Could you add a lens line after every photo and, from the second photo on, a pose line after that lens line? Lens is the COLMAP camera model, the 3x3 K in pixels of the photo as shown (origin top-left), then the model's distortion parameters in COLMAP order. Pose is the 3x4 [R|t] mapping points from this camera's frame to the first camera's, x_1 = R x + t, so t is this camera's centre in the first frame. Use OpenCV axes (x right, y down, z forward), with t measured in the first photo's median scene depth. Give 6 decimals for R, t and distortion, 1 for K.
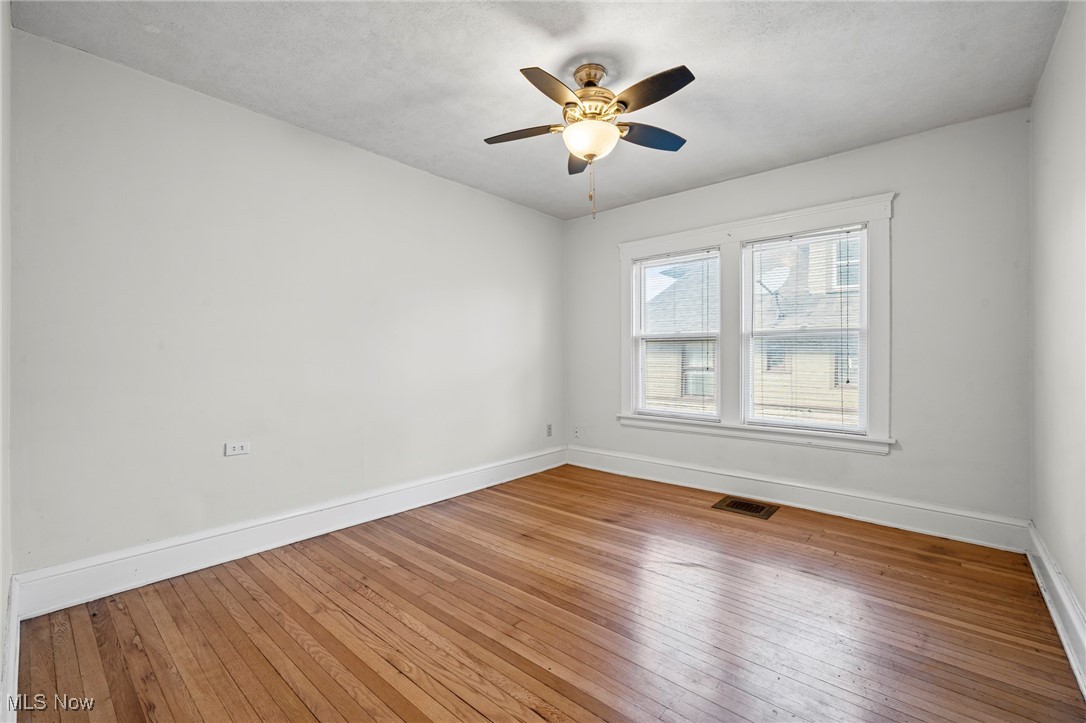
lens RADIAL K [[463.7, 0, 542.2], [0, 463.7, 358.1], [0, 0, 1]] dist [0.001389, 0.000591]
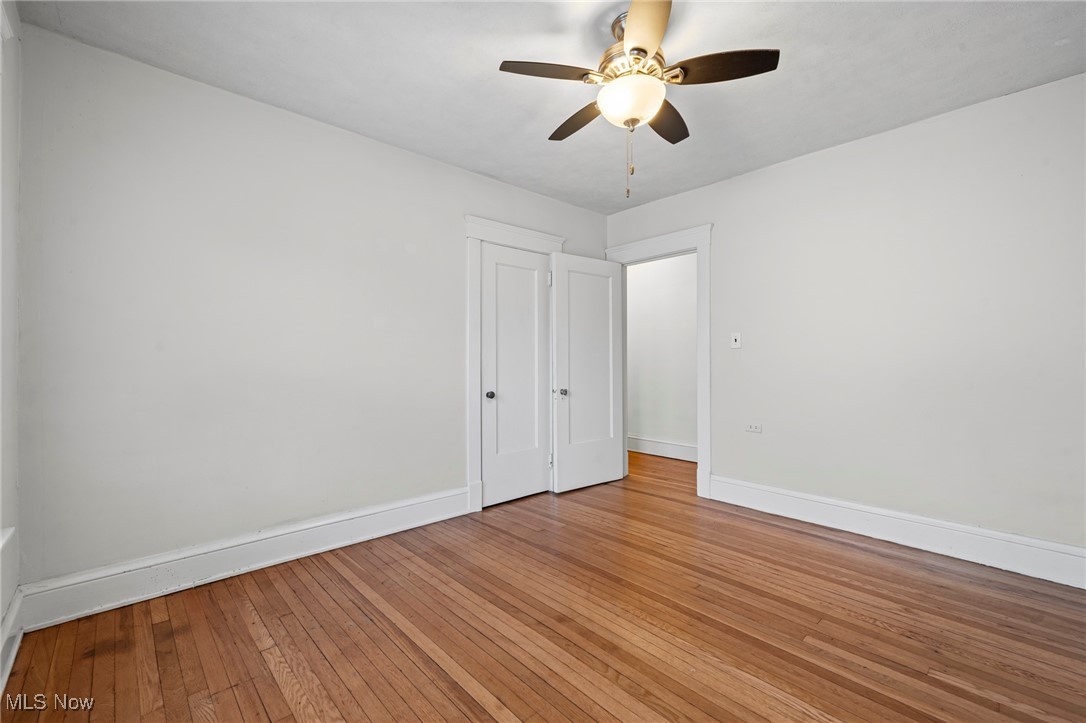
lens RADIAL K [[463.7, 0, 543.0], [0, 463.7, 359.4], [0, 0, 1]] dist [0.001389, 0.000591]
pose [[-0.994372, 0.001318, 0.105935, 0.191412], [0.000936, 0.999993, -0.003654, -0.002503], [-0.105939, -0.003534, -0.994366, 2.001972]]
